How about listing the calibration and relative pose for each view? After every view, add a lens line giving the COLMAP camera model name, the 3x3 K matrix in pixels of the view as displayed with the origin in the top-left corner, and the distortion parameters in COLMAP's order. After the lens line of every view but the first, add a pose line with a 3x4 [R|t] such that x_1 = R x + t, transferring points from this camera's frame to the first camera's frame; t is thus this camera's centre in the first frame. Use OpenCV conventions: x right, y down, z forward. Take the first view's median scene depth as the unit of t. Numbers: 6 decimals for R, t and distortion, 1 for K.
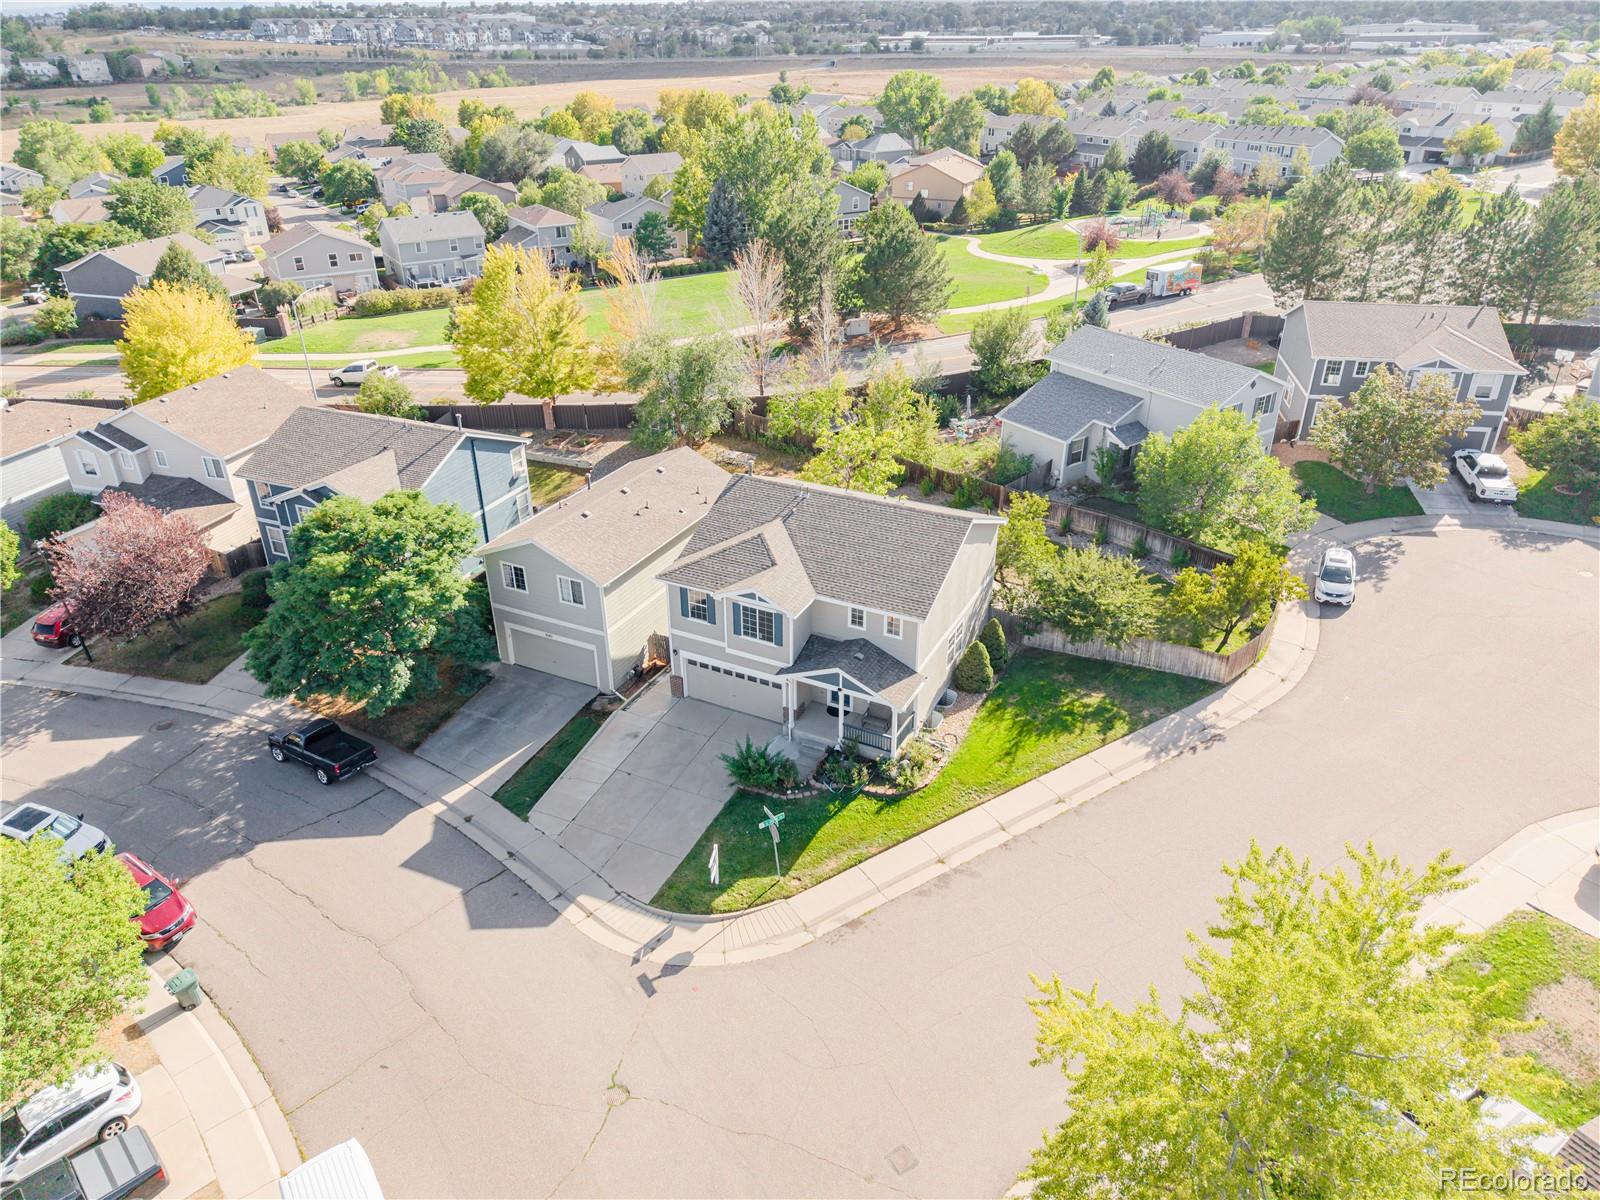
lens RADIAL K [[1104.7, 0, 802.0], [0, 1104.7, 628.5], [0, 0, 1]] dist [0.010448, -0.008871]
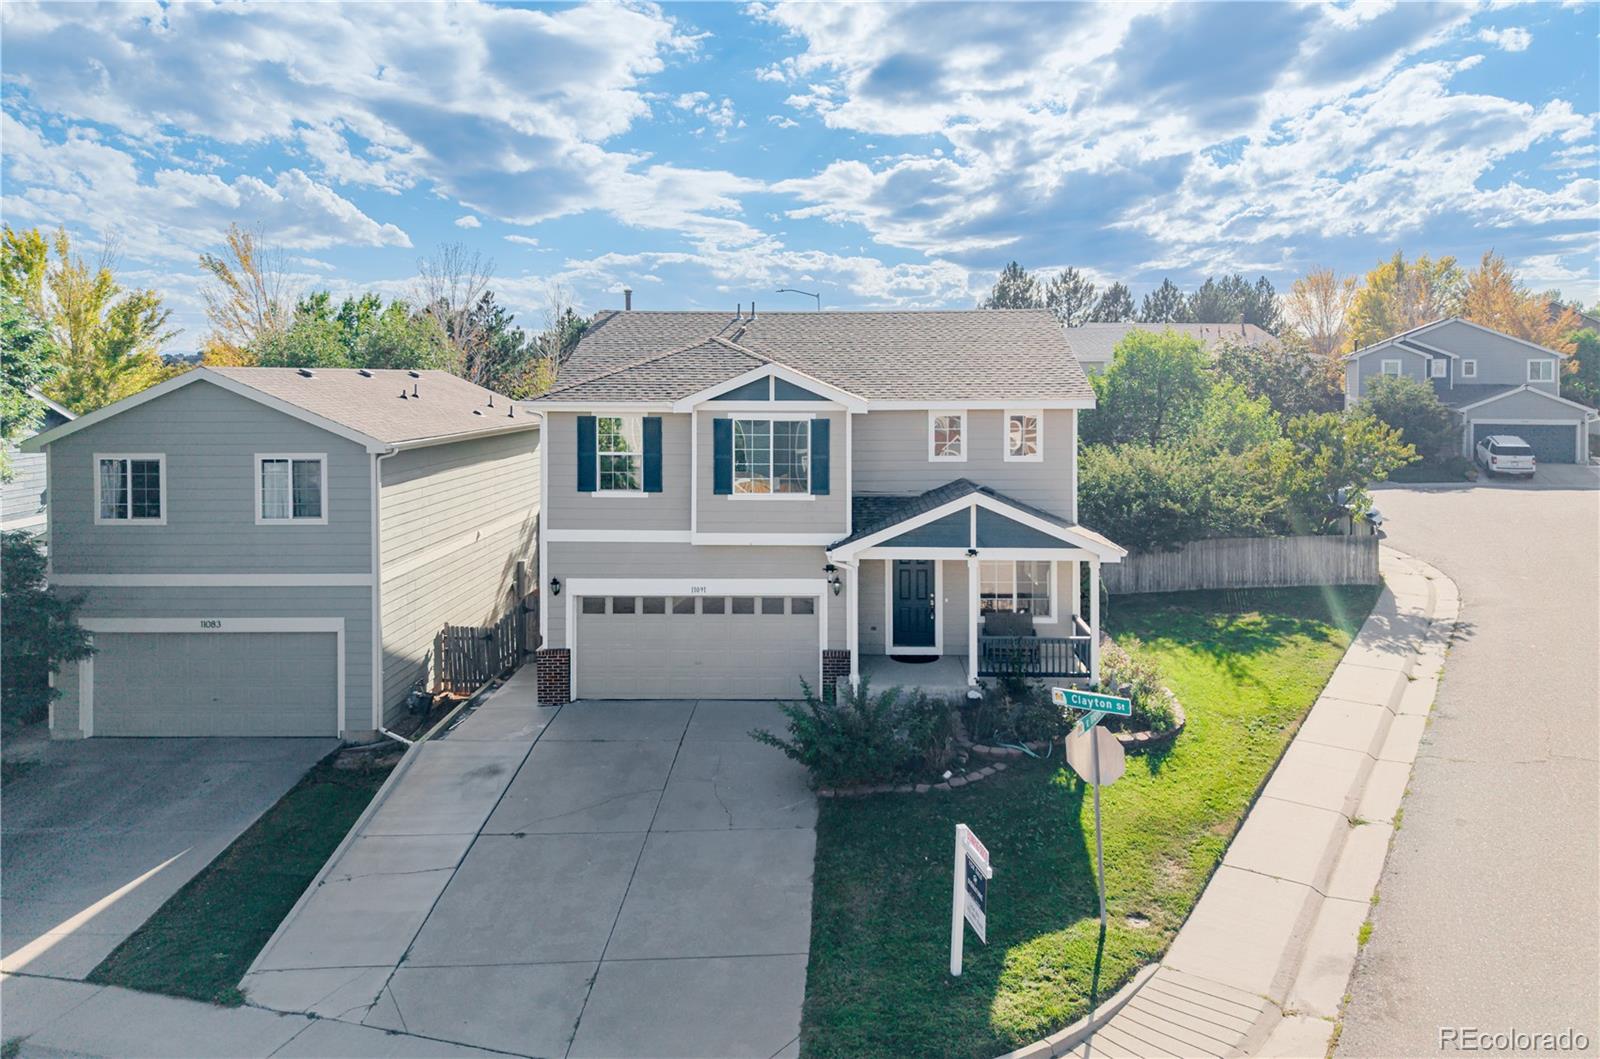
lens RADIAL K [[1138.8, 0, 828.0], [0, 1138.8, 439.1], [0, 0, 1]] dist [0.019247, -0.018142]
pose [[0.899062, -0.019417, 0.437390, -0.232548], [0.217814, 0.886449, -0.408369, 0.195928], [-0.379794, 0.462419, 0.801202, 0.590288]]
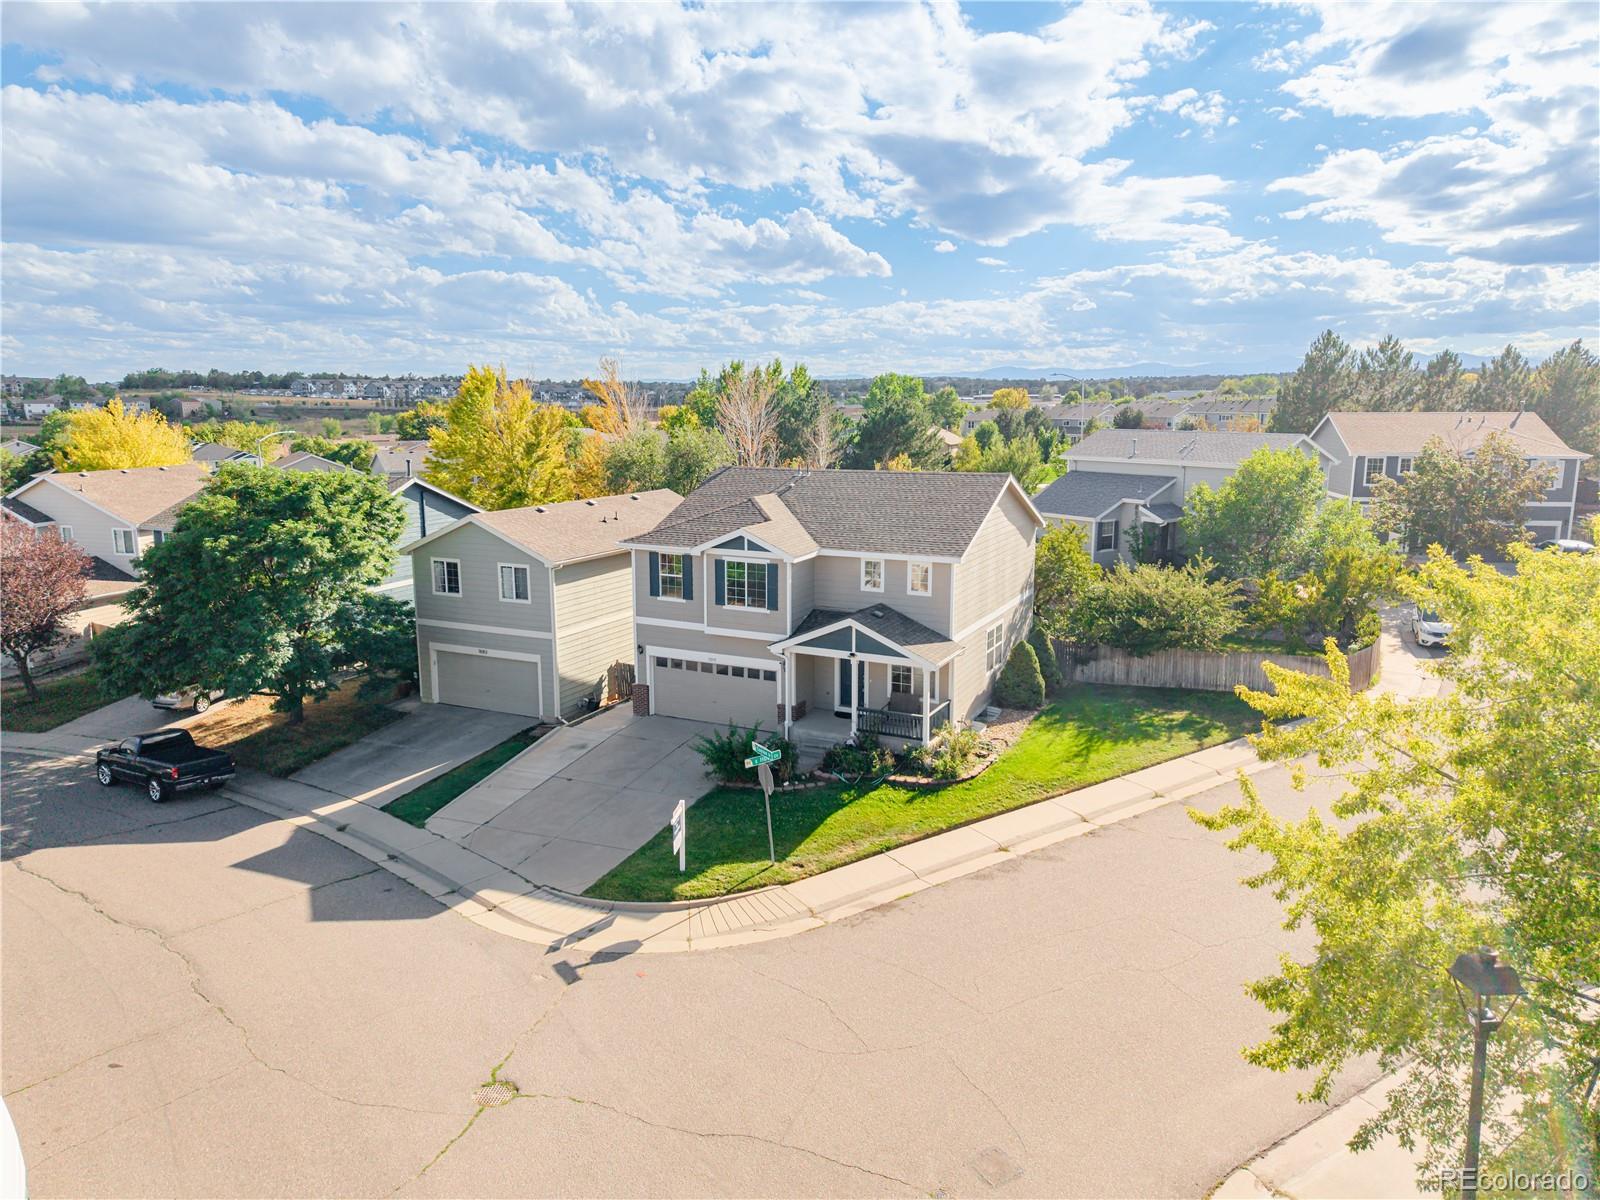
lens RADIAL K [[1104.7, 0, 799.9], [0, 1104.7, 615.2], [0, 0, 1]] dist [0.010448, -0.008871]
pose [[0.999963, 0.000314, 0.008542, -0.008505], [0.002469, 0.946122, -0.323800, 0.270574], [-0.008184, 0.323809, 0.946087, 0.262947]]
